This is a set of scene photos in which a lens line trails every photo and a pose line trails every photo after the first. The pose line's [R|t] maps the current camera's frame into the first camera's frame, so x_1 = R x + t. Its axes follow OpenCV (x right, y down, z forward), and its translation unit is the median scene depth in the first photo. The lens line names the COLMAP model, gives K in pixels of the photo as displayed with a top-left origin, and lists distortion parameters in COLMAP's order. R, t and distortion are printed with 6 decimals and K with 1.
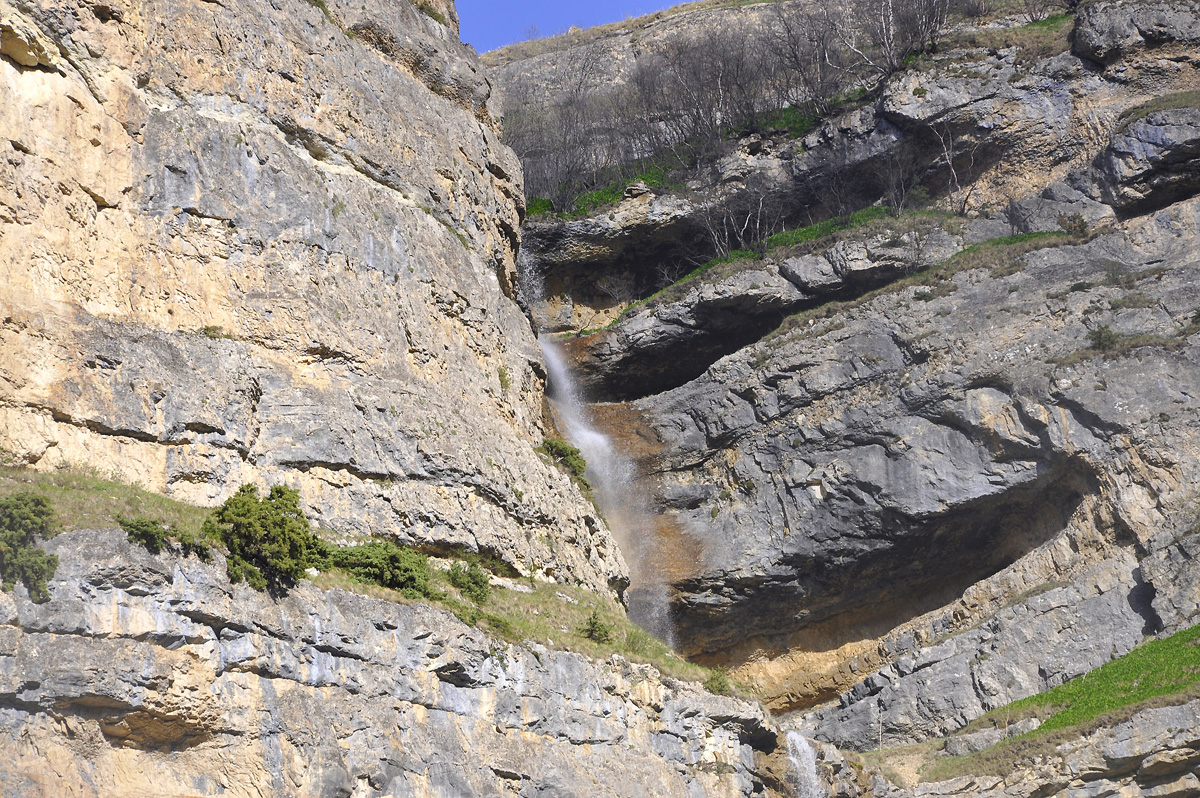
lens RADIAL K [[5274.9, 0, 592.7], [0, 5274.9, 396.3], [0, 0, 1]] dist [1.780091, 0.000000]
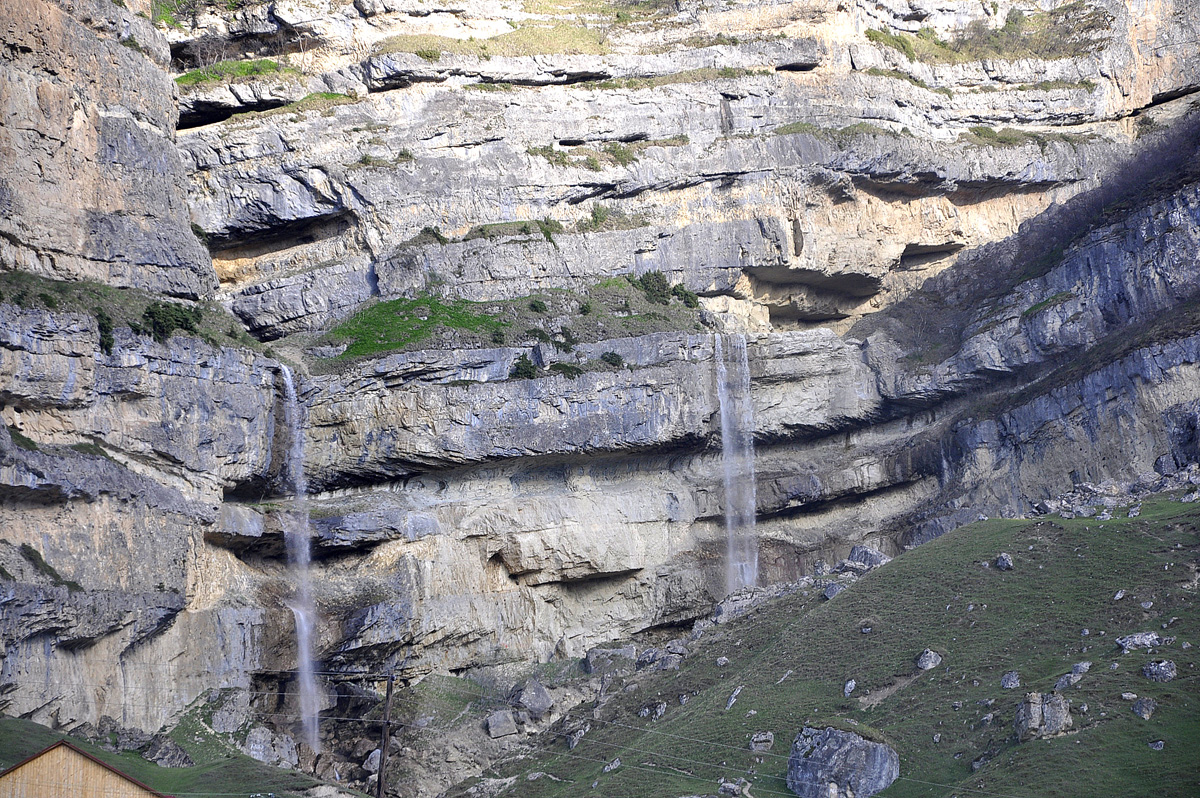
lens RADIAL K [[5274.9, 0, 600.0], [0, 5274.9, 397.0], [0, 0, 1]] dist [1.780091, 0.000000]
pose [[0.933036, 0.126407, 0.336845, -0.703250], [-0.215030, 0.946555, 0.240406, -0.592192], [-0.288454, -0.296740, 0.910352, -1.485859]]
